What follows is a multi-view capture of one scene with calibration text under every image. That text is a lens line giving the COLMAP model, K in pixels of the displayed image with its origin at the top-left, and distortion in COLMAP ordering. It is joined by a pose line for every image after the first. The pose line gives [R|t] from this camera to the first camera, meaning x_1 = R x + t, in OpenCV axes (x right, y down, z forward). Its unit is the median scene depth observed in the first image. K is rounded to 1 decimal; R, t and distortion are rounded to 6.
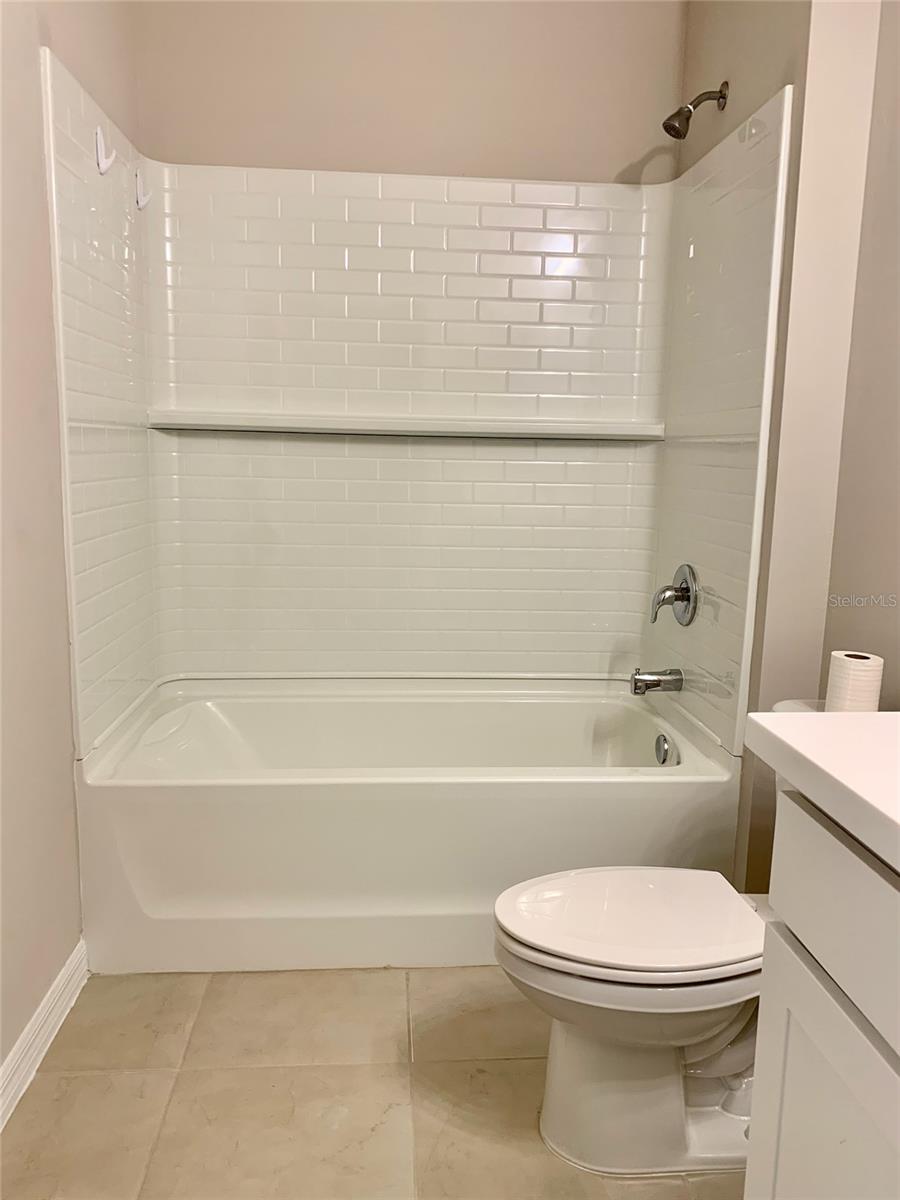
lens RADIAL K [[913.5, 0, 450.0], [0, 913.5, 600.0], [0, 0, 1]] dist [0.001144, 0.002912]
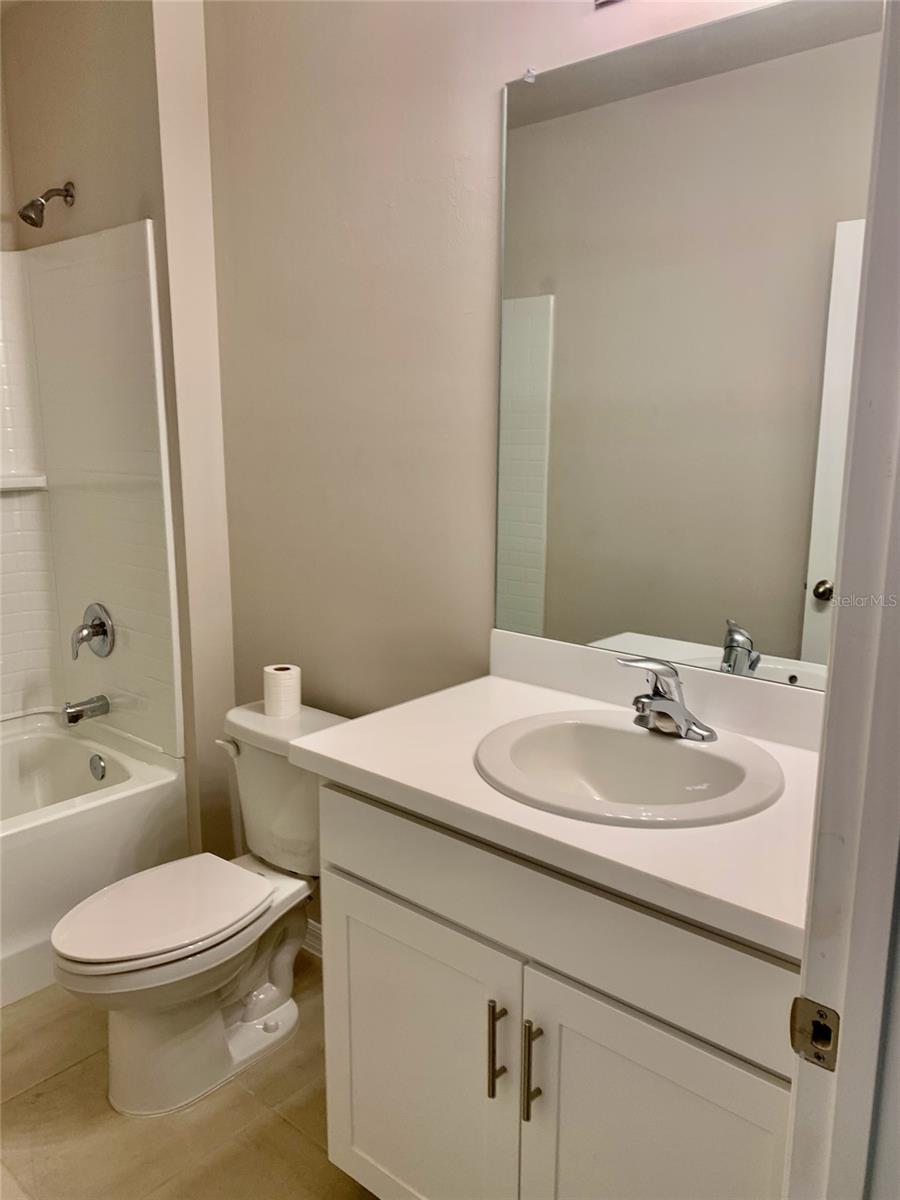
lens RADIAL K [[913.5, 0, 450.0], [0, 913.5, 600.0], [0, 0, 1]] dist [0.001144, 0.002912]
pose [[0.720047, -0.151749, 0.677130, -0.199484], [0.128967, 0.988060, 0.084290, -0.084965], [-0.681836, 0.026635, 0.731020, -0.134451]]
